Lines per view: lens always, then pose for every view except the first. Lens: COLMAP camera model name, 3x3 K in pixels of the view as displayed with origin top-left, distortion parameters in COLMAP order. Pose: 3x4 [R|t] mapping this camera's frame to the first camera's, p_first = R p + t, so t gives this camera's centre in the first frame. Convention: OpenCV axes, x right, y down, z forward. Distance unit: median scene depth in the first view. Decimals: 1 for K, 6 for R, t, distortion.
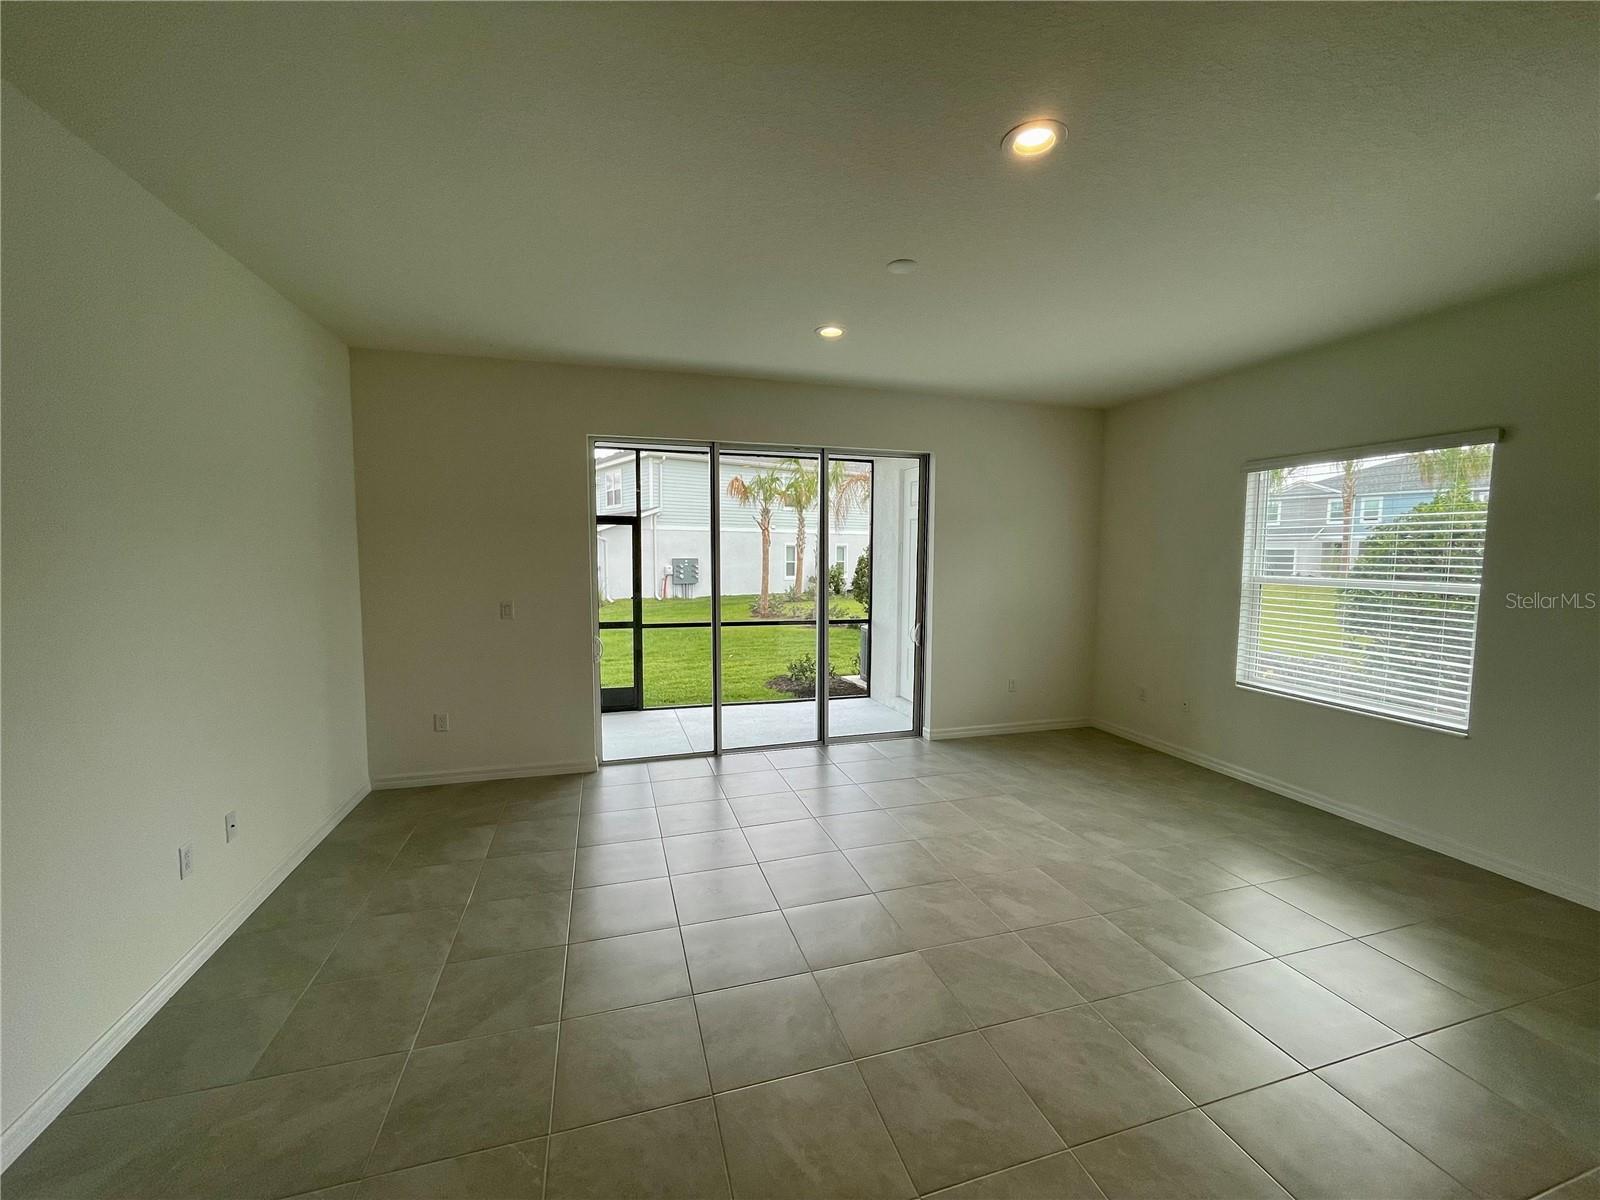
lens RADIAL K [[641.2, 0, 800.9], [0, 641.2, 596.3], [0, 0, 1]] dist [-0.003612, -0.000173]
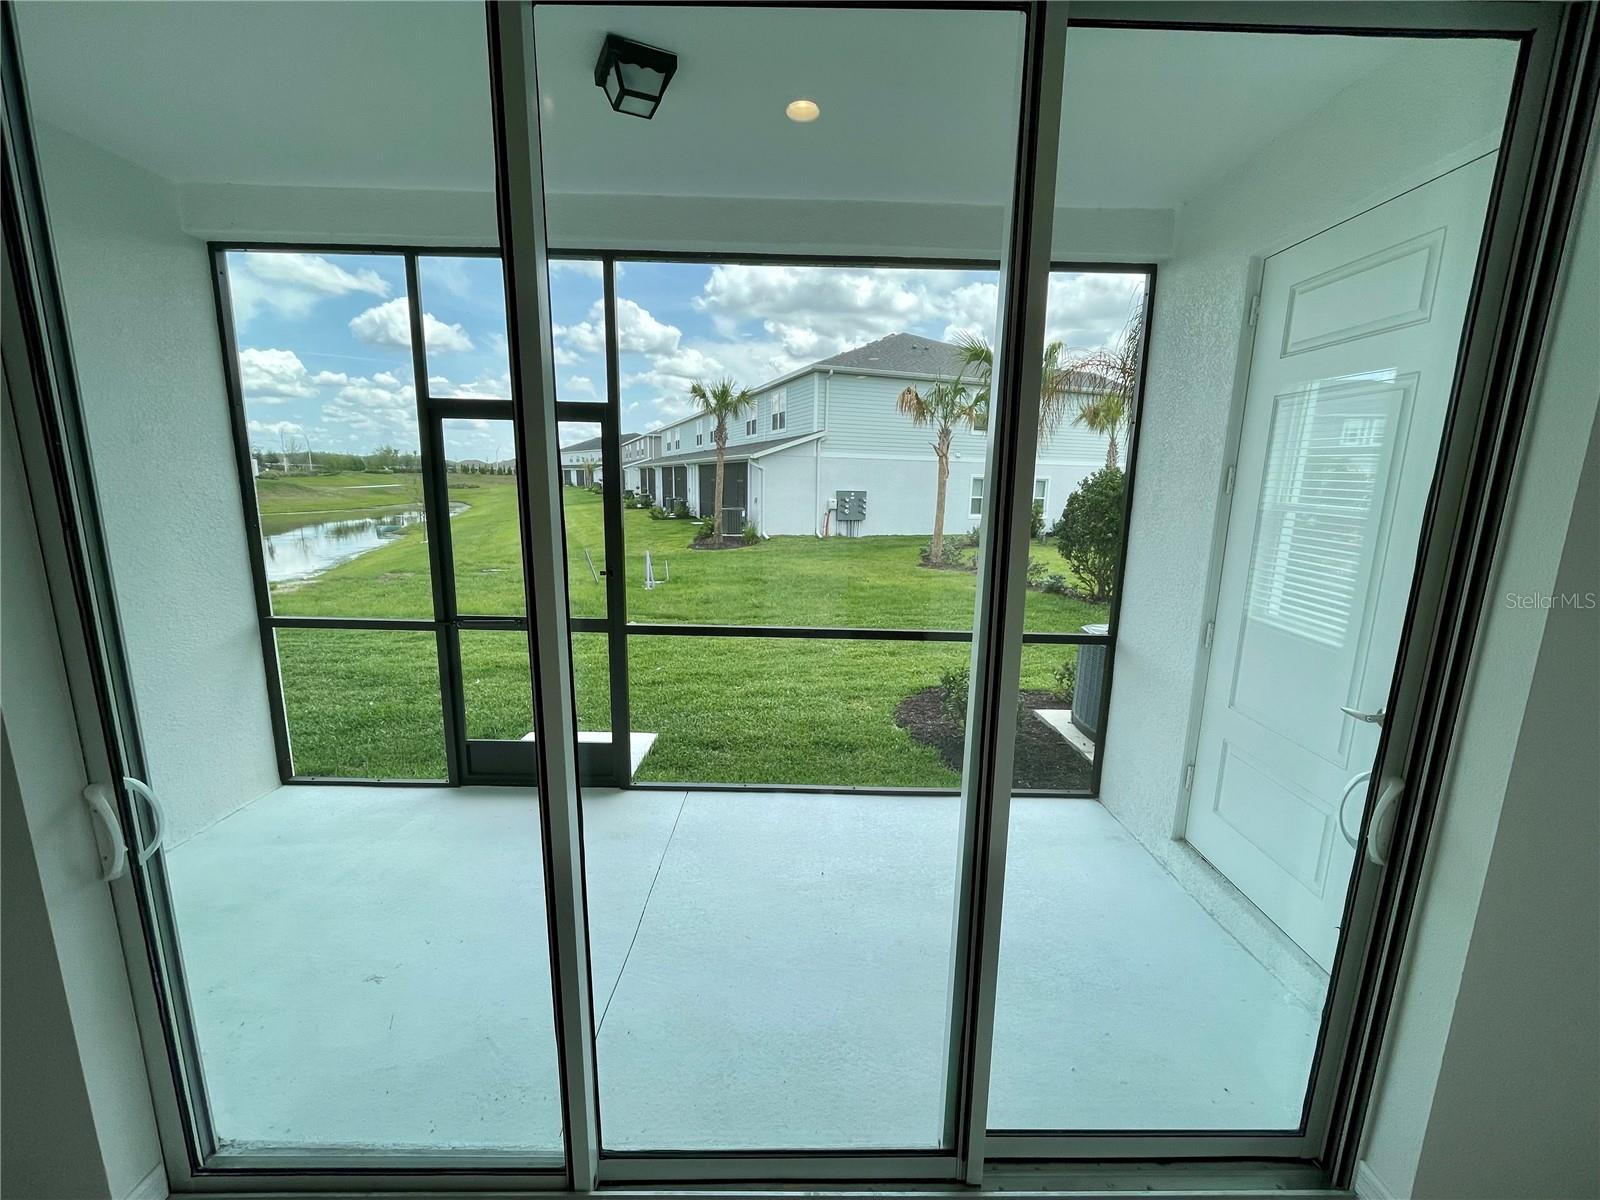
lens RADIAL K [[641.2, 0, 800.9], [0, 641.2, 596.3], [0, 0, 1]] dist [-0.003612, -0.000173]
pose [[0.958476, 0.063540, -0.278005, 0.006774], [-0.034255, 0.993456, 0.108962, -0.012472], [0.283109, -0.094915, 0.954380, 0.178457]]
